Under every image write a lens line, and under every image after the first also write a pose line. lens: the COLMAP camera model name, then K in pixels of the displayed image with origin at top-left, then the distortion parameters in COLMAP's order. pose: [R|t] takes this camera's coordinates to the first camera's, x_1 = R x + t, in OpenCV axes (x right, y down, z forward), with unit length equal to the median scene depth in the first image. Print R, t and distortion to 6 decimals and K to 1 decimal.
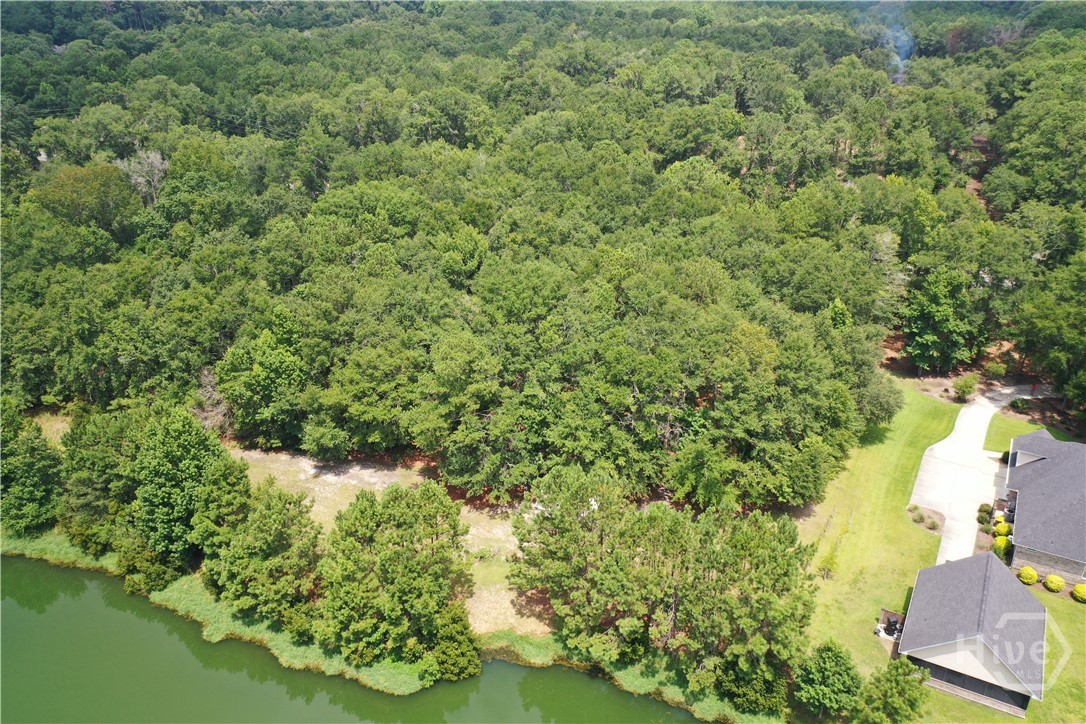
lens RADIAL K [[846.3, 0, 541.0], [0, 846.3, 359.7], [0, 0, 1]] dist [-0.006889, -0.005446]
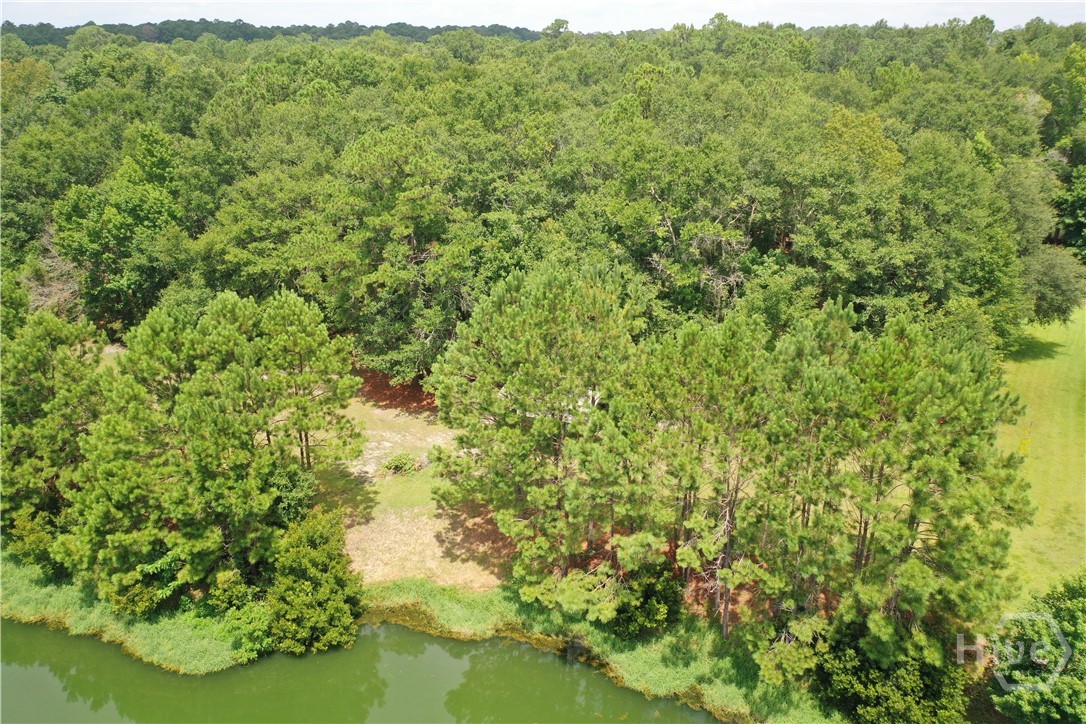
lens RADIAL K [[846.3, 0, 539.6], [0, 846.3, 358.4], [0, 0, 1]] dist [-0.006889, -0.005446]
pose [[0.998024, 0.028388, -0.056063, 0.060602], [-0.033697, 0.994799, -0.096127, 0.214731], [0.053043, 0.097826, 0.993789, 0.417776]]
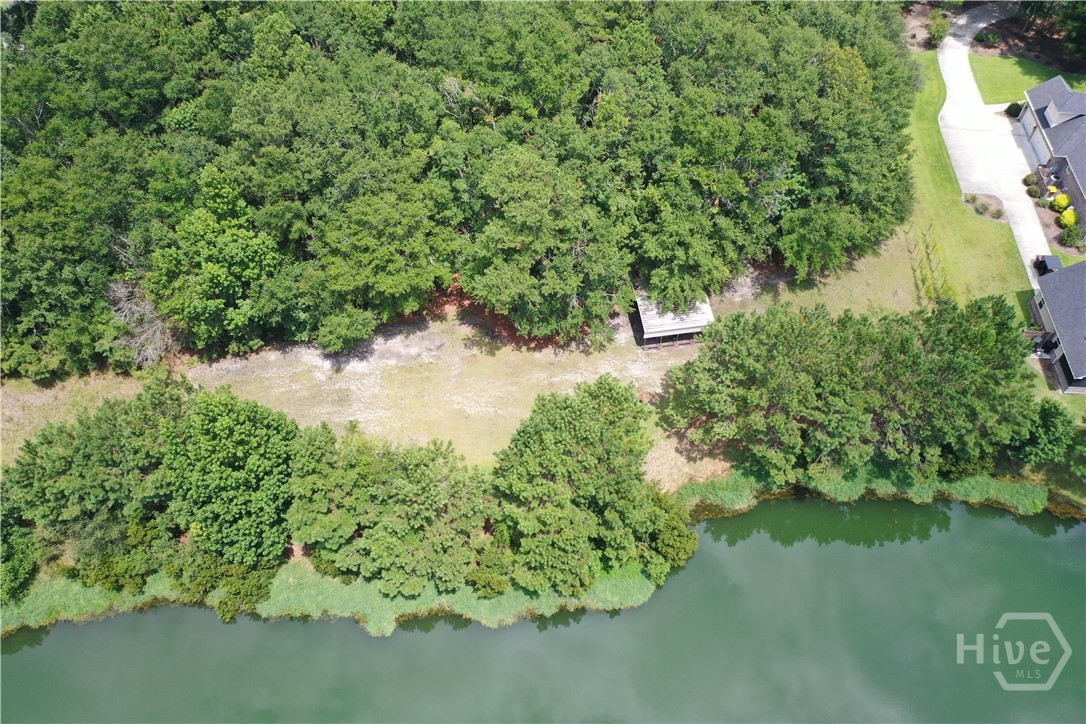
lens RADIAL K [[846.3, 0, 541.7], [0, 846.3, 359.5], [0, 0, 1]] dist [-0.006889, -0.005446]
pose [[0.899440, -0.344714, 0.268663, -0.357858], [0.189209, 0.861263, 0.471621, -0.235349], [-0.393964, -0.373362, 0.839877, 0.333738]]
